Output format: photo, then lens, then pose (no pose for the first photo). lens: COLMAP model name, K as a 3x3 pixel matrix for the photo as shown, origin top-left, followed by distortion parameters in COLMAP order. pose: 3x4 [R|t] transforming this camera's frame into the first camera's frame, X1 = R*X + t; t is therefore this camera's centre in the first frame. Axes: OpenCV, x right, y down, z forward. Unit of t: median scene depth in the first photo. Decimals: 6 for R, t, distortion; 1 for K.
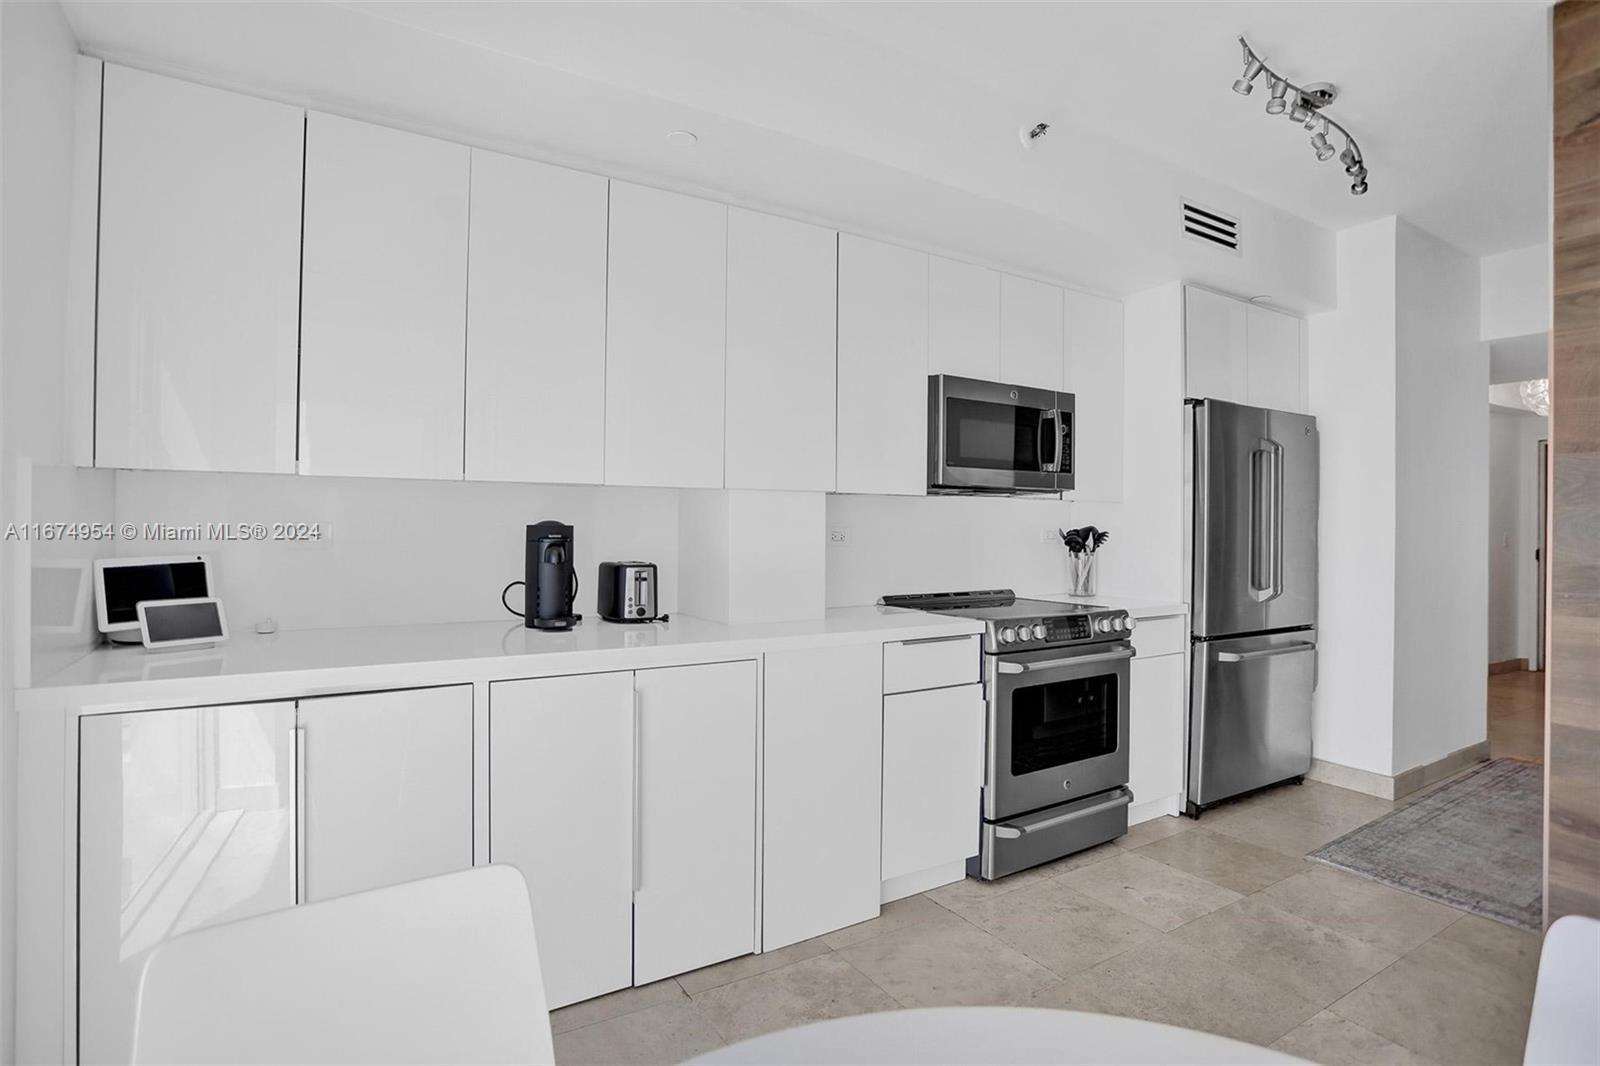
lens RADIAL K [[810.7, 0, 810.9], [0, 810.7, 530.2], [0, 0, 1]] dist [-0.072573, 0.032231]
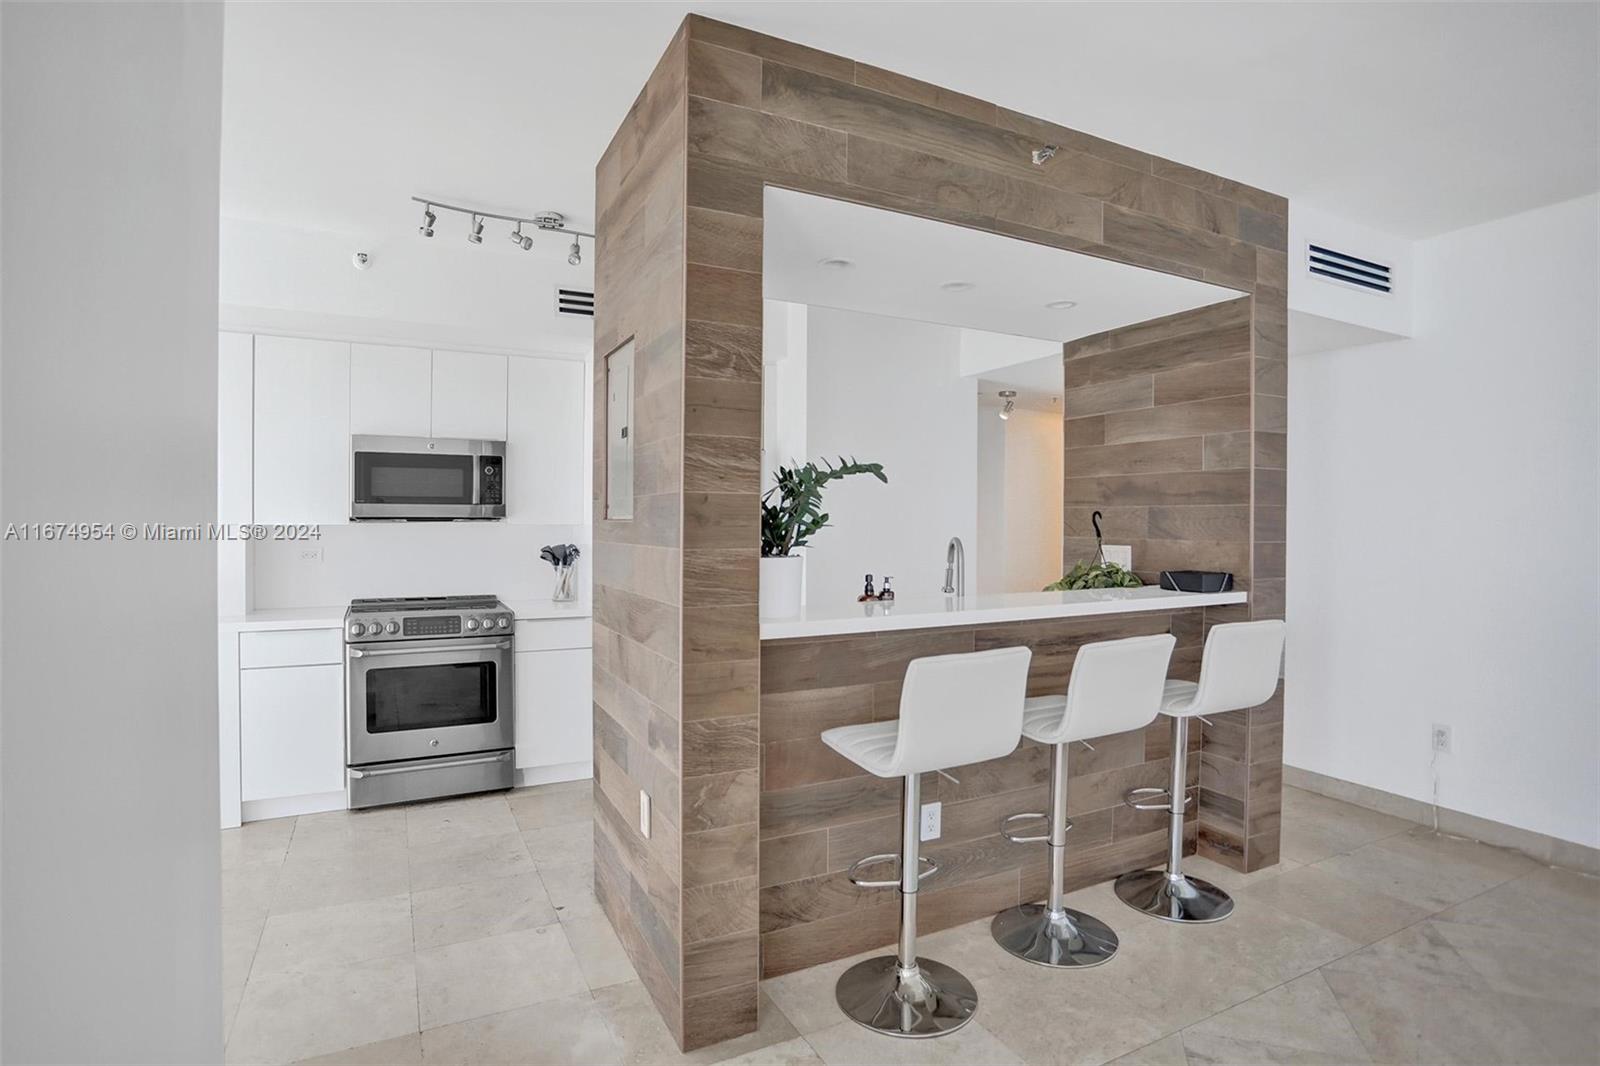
lens RADIAL K [[810.7, 0, 810.9], [0, 810.7, 530.2], [0, 0, 1]] dist [-0.072573, 0.032231]
pose [[0.995784, -0.008443, -0.091344, 1.034083], [0.008443, 0.999964, -0.000389, -0.027702], [0.091344, -0.000384, 0.995819, -0.243582]]
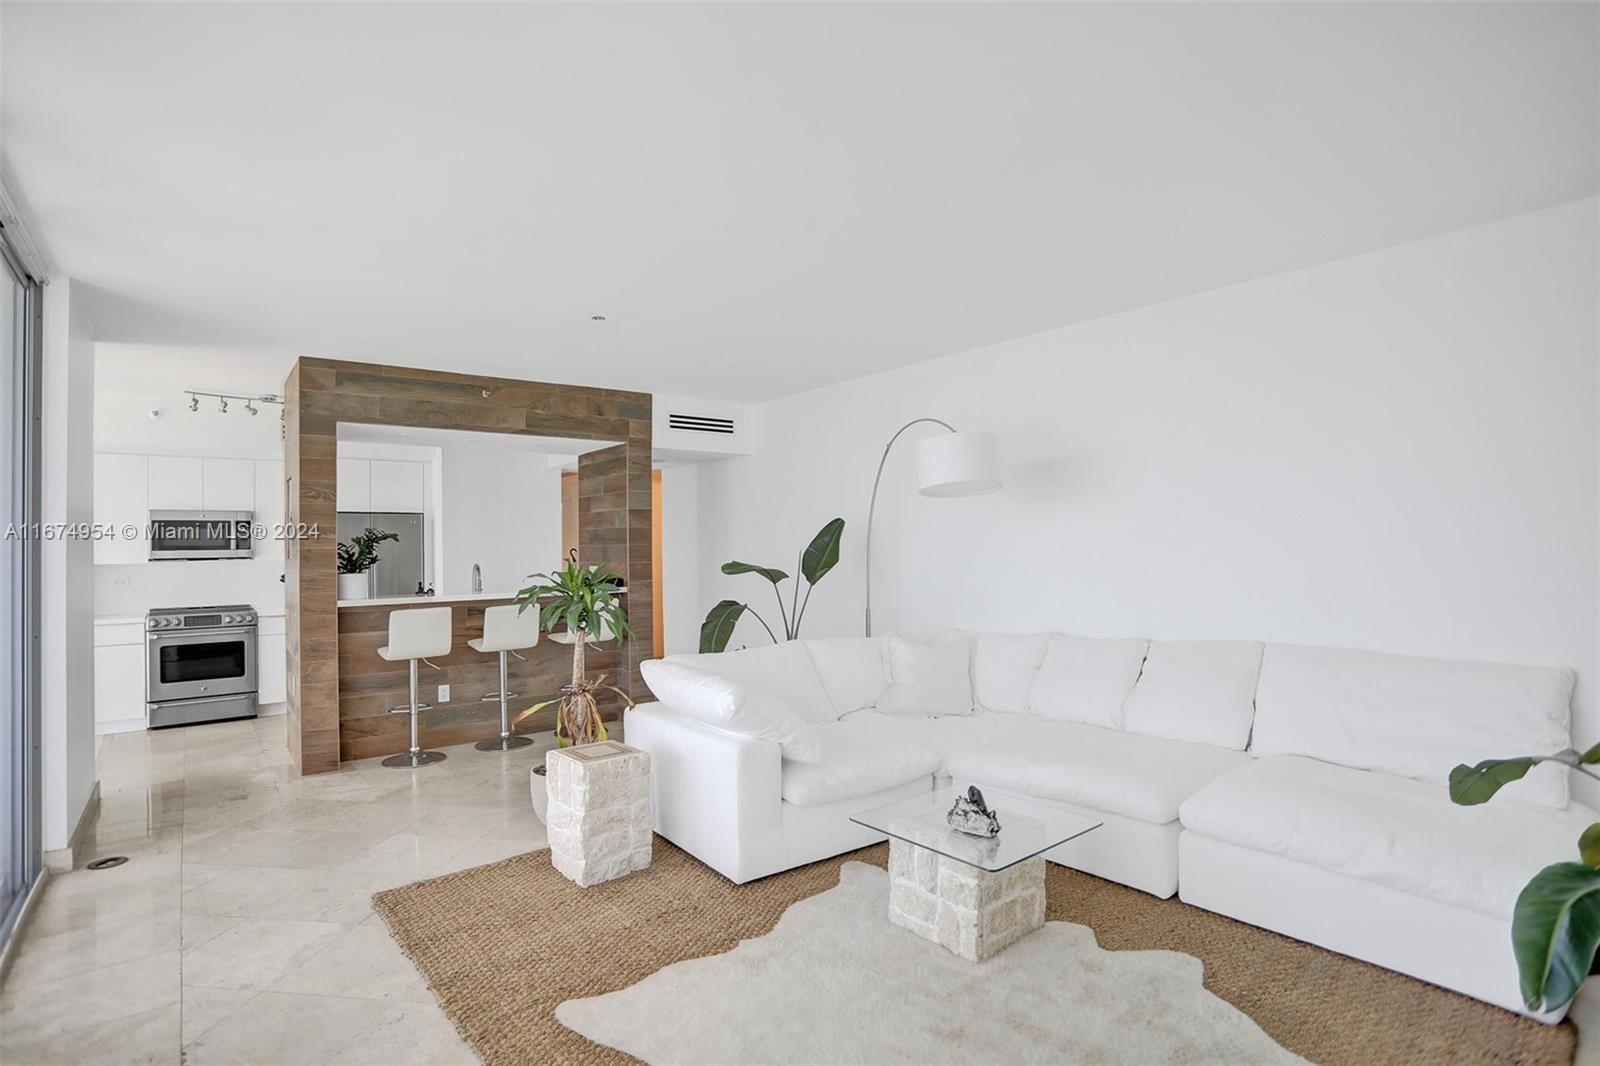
lens RADIAL K [[778.1, 0, 784.9], [0, 778.1, 539.6], [0, 0, 1]] dist [-0.059480, 0.027187]
pose [[0.995638, -0.027638, 0.089116, 1.747570], [0.029437, 0.999387, -0.018926, -0.018215], [-0.088538, 0.021467, 0.995841, -1.280883]]
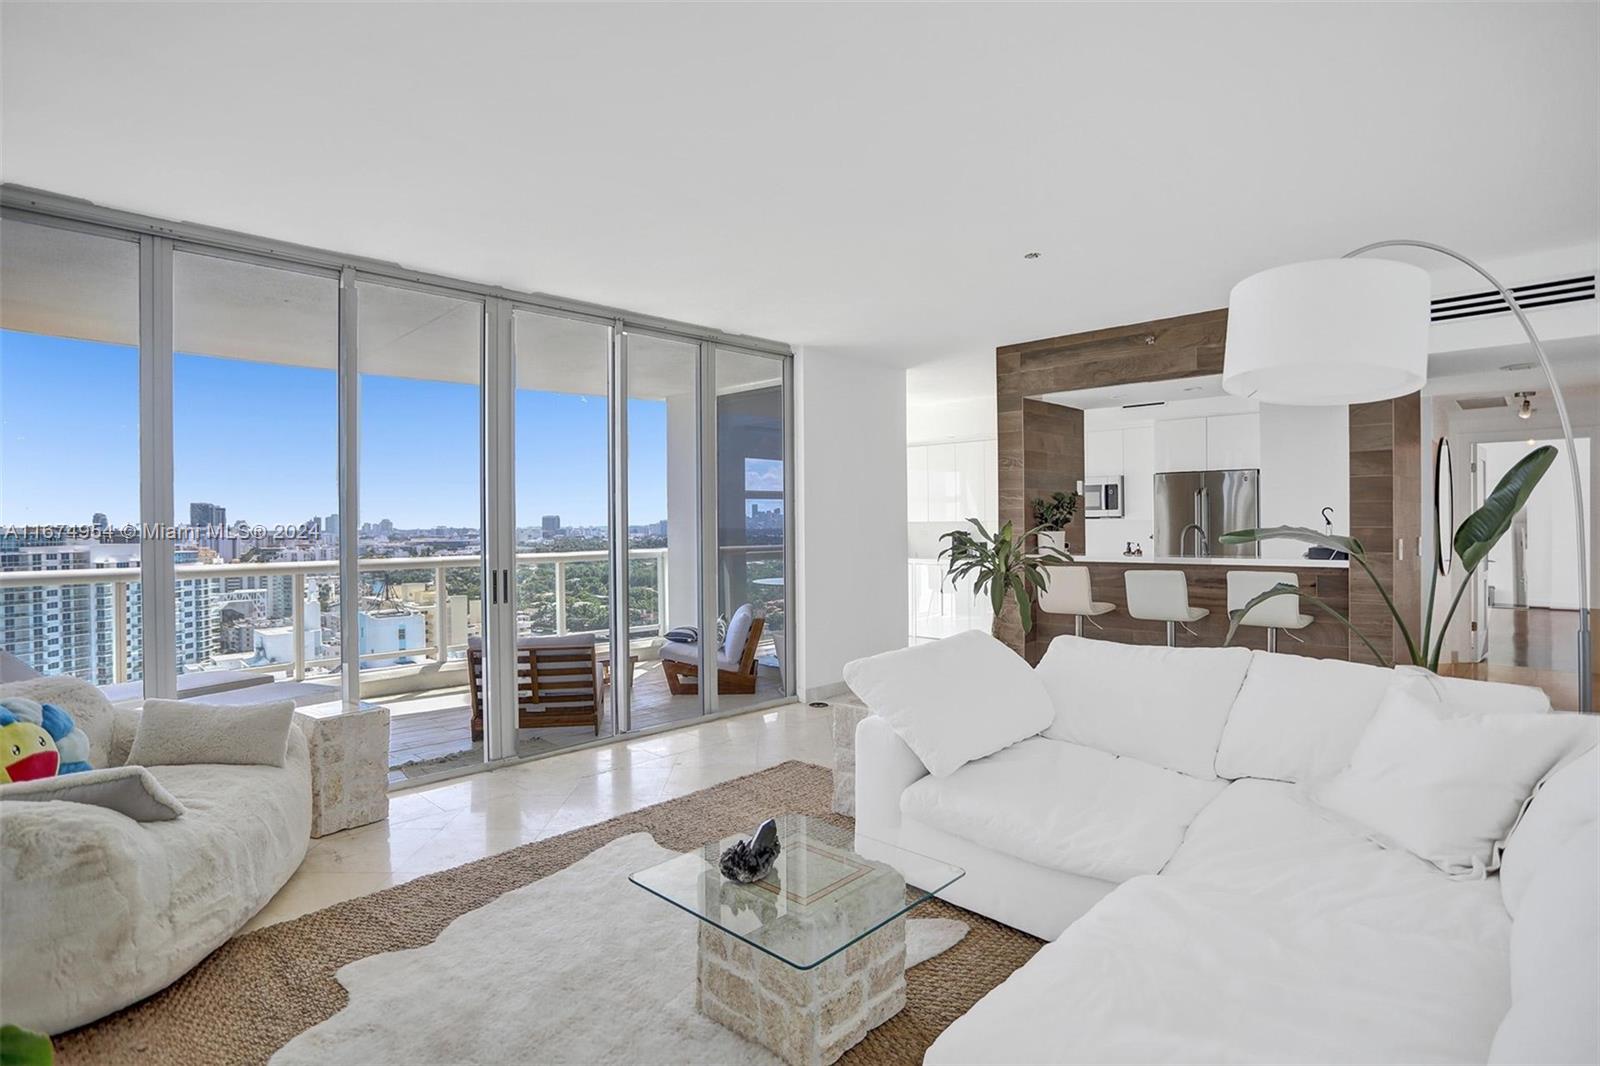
lens RADIAL K [[810.7, 0, 810.9], [0, 810.7, 530.2], [0, 0, 1]] dist [-0.072573, 0.032231]
pose [[0.245253, -0.006944, -0.969434, 2.737363], [0.003616, 0.999974, -0.006248, 0.004616], [0.969452, -0.001973, 0.245272, -0.540713]]
